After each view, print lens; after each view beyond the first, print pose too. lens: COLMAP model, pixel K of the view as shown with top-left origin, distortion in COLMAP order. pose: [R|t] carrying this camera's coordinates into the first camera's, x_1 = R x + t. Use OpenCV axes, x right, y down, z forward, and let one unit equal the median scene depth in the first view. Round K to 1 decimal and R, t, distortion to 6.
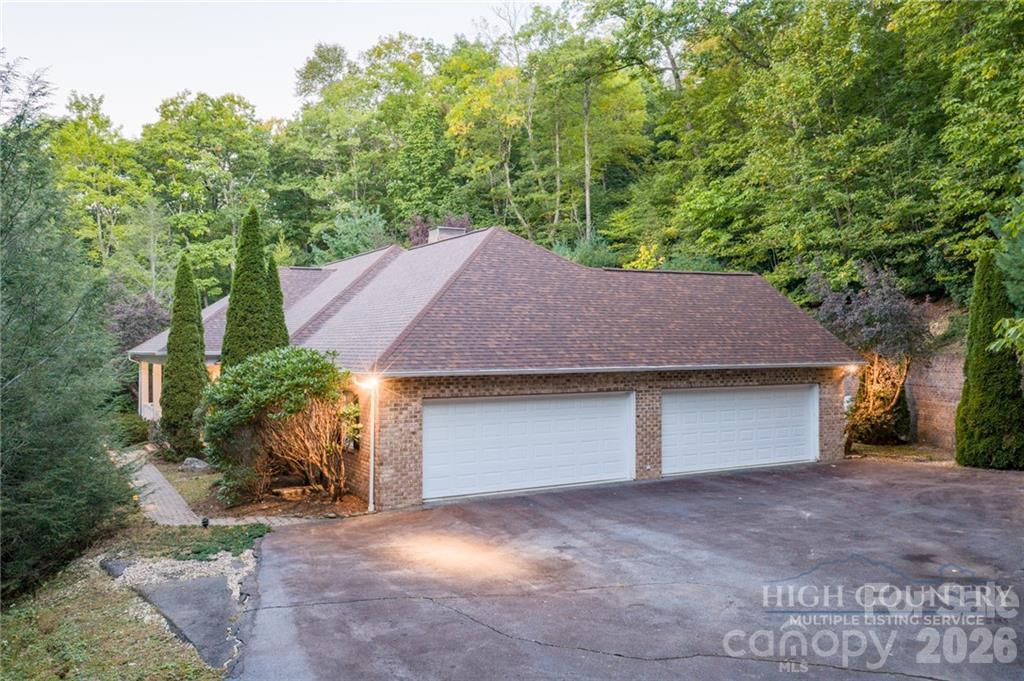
lens RADIAL K [[847.3, 0, 517.4], [0, 847.3, 340.3], [0, 0, 1]] dist [0.027030, -0.043803]
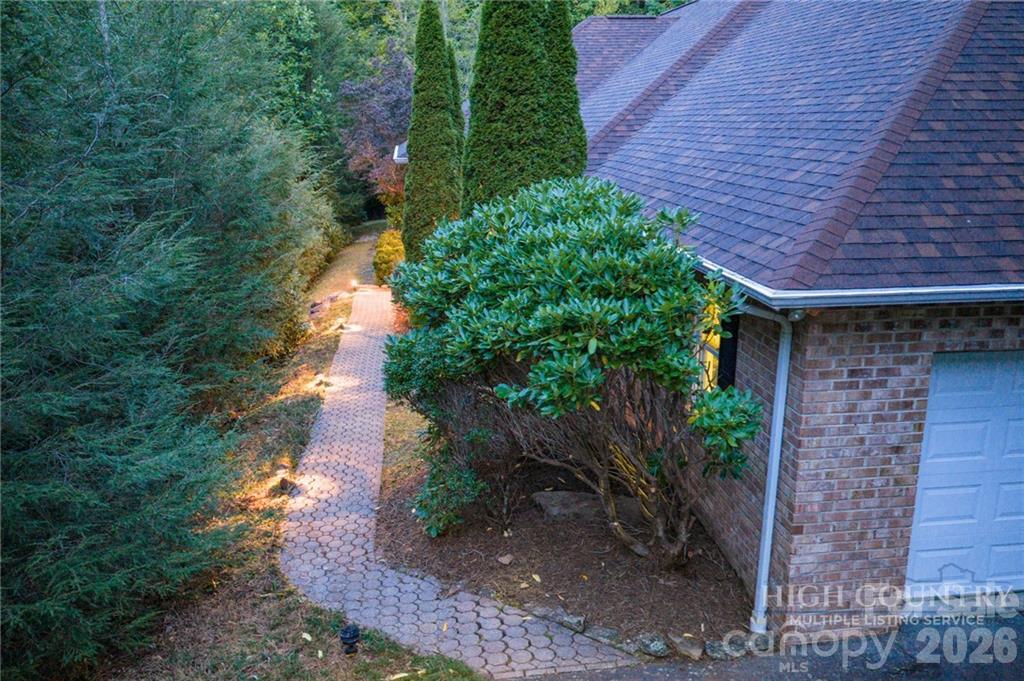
lens RADIAL K [[847.3, 0, 512.2], [0, 847.3, 342.6], [0, 0, 1]] dist [0.027030, -0.043803]
pose [[0.926649, 0.095360, -0.363632, -0.110568], [0.001479, 0.966360, 0.257190, -0.018209], [0.375925, -0.238862, 0.895335, 0.481673]]
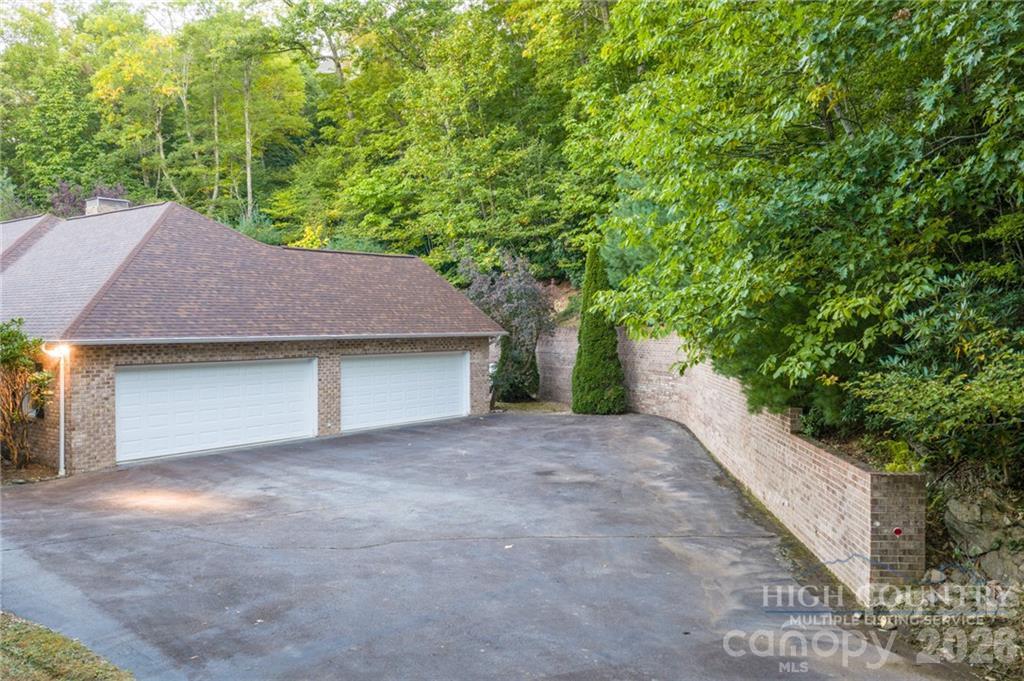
lens RADIAL K [[847.3, 0, 515.2], [0, 847.3, 340.1], [0, 0, 1]] dist [0.027030, -0.043803]
pose [[0.919933, -0.007076, 0.392011, -0.052655], [-0.001226, 0.999780, 0.020922, 0.011398], [-0.392073, -0.019727, 0.919723, -0.117271]]
